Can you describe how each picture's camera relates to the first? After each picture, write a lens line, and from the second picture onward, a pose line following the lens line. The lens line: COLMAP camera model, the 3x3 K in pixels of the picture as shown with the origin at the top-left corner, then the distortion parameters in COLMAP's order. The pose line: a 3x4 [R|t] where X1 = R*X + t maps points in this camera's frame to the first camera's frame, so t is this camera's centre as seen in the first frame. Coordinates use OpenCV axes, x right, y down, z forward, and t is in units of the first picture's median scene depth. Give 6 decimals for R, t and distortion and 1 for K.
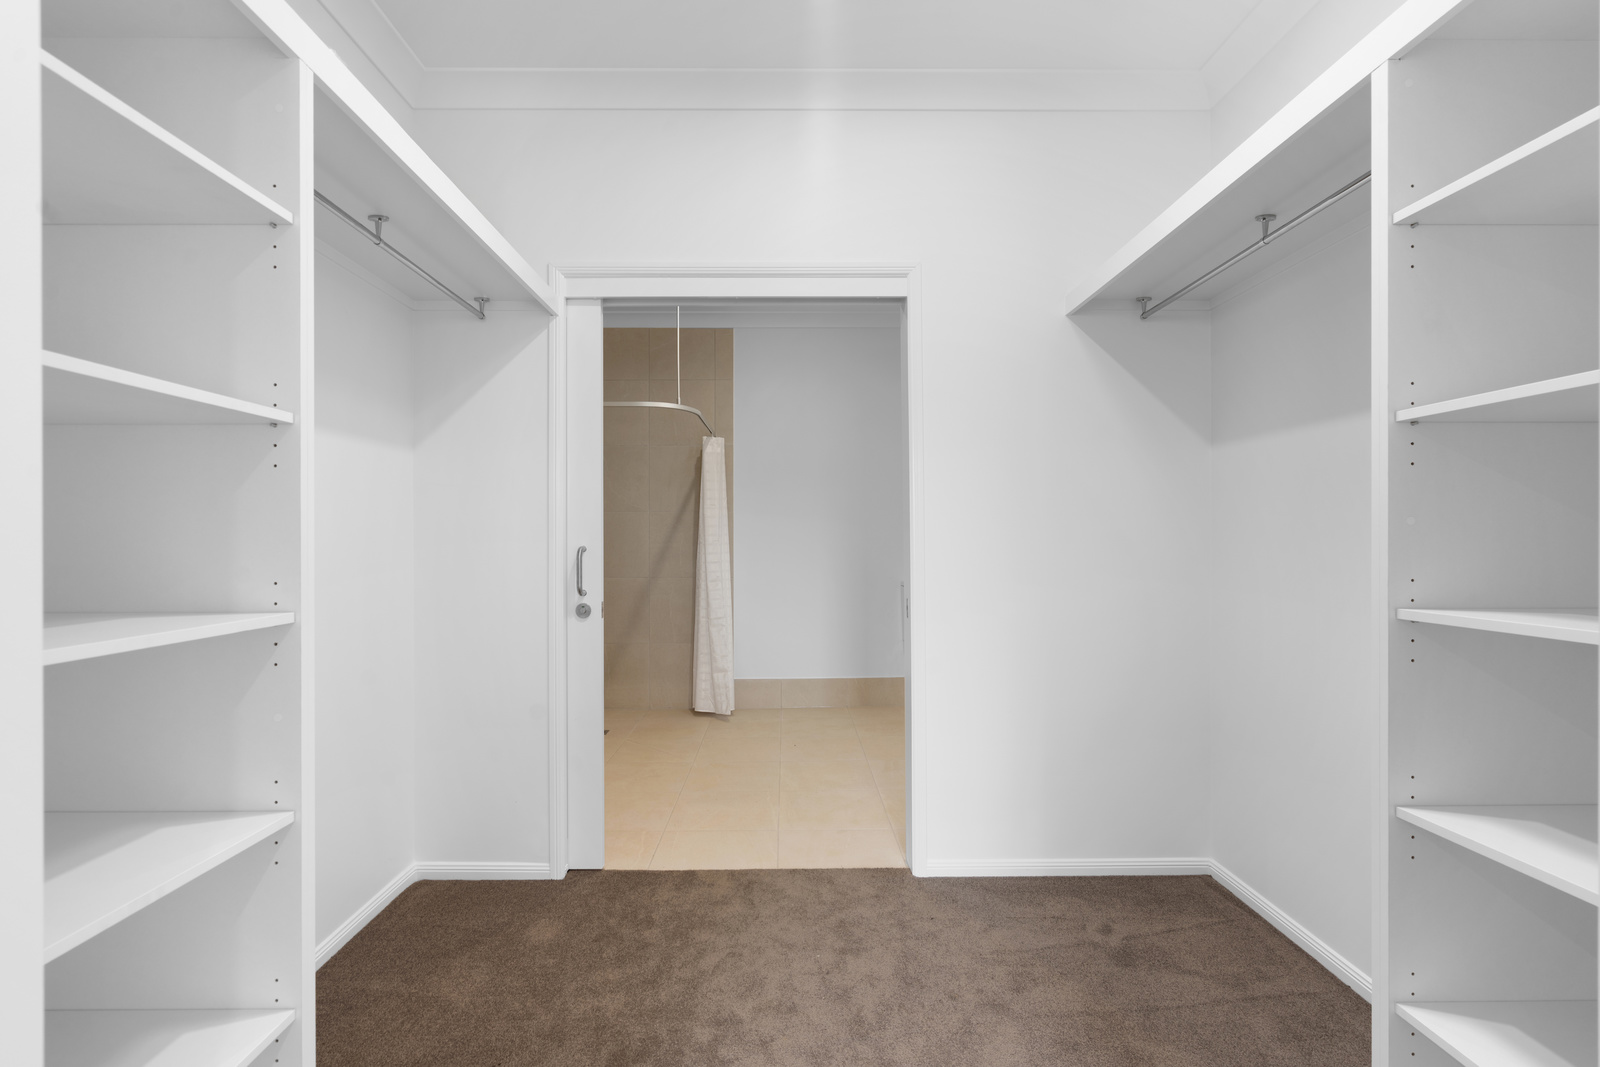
lens RADIAL K [[722.0, 0, 798.7], [0, 722.0, 538.3], [0, 0, 1]] dist [-0.003389, 0.001209]
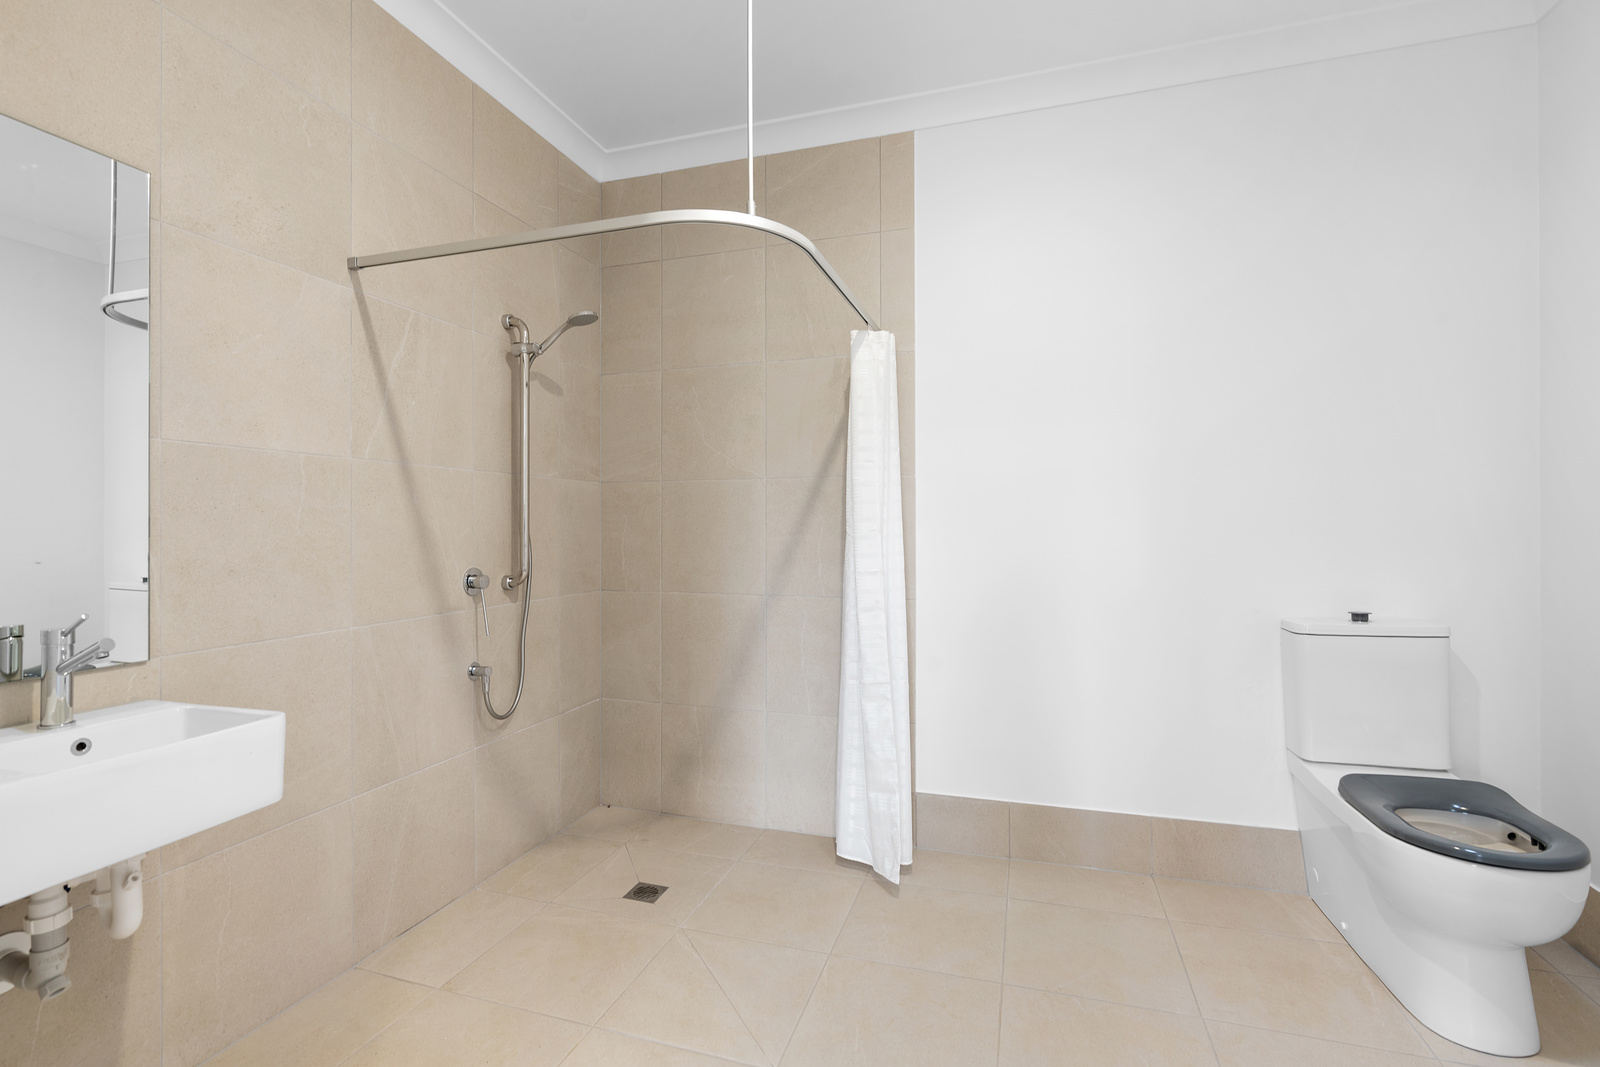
lens RADIAL K [[722.0, 0, 808.0], [0, 722.0, 529.6], [0, 0, 1]] dist [-0.003389, 0.001209]
pose [[0.950928, -0.000555, -0.309412, -0.001207], [0.002105, 0.999987, 0.004674, -0.000019], [0.309406, -0.005096, 0.950916, 0.493468]]
